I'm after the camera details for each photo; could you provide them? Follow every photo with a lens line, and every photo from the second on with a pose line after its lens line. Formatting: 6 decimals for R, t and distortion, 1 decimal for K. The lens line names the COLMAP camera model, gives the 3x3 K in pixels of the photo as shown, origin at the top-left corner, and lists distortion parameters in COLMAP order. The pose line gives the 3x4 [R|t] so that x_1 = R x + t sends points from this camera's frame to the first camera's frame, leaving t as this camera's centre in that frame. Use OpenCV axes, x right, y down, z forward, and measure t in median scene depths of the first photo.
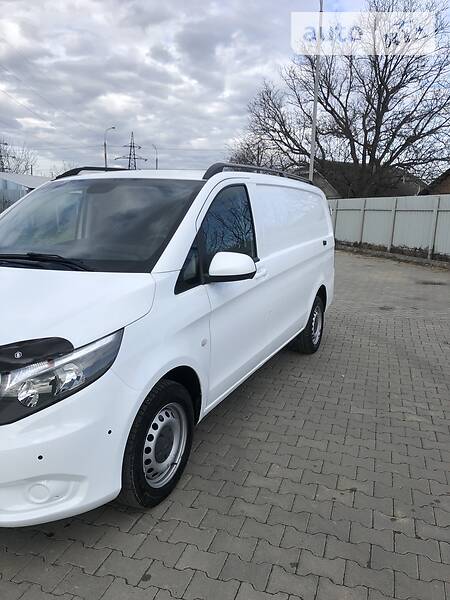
lens RADIAL K [[496.2, 0, 230.6], [0, 496.2, 297.4], [0, 0, 1]] dist [0.012341, 0.001396]
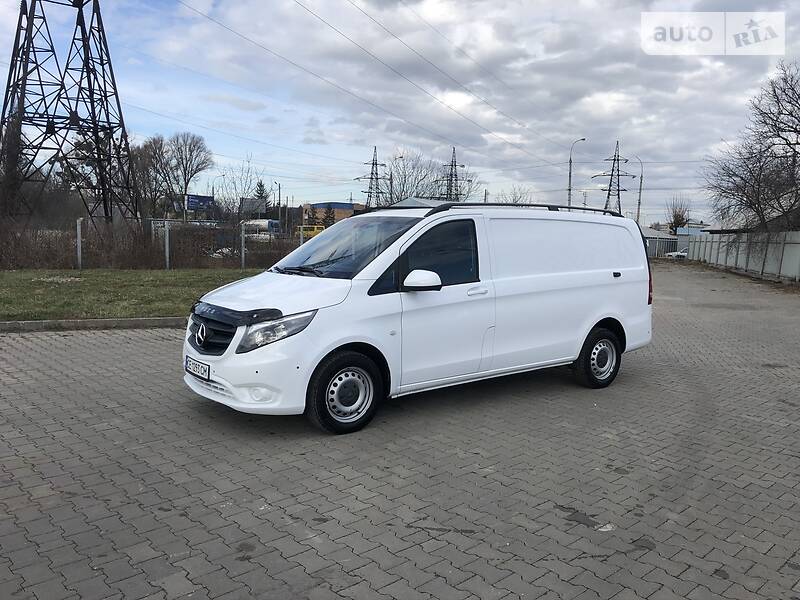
lens RADIAL K [[661.6, 0, 401.1], [0, 661.6, 281.7], [0, 0, 1]] dist [0.012341, 0.001396]
pose [[0.876055, 0.035005, -0.480939, 0.771626], [-0.090238, 0.991643, -0.092197, 0.106820], [0.473693, 0.124169, 0.871893, -0.564224]]
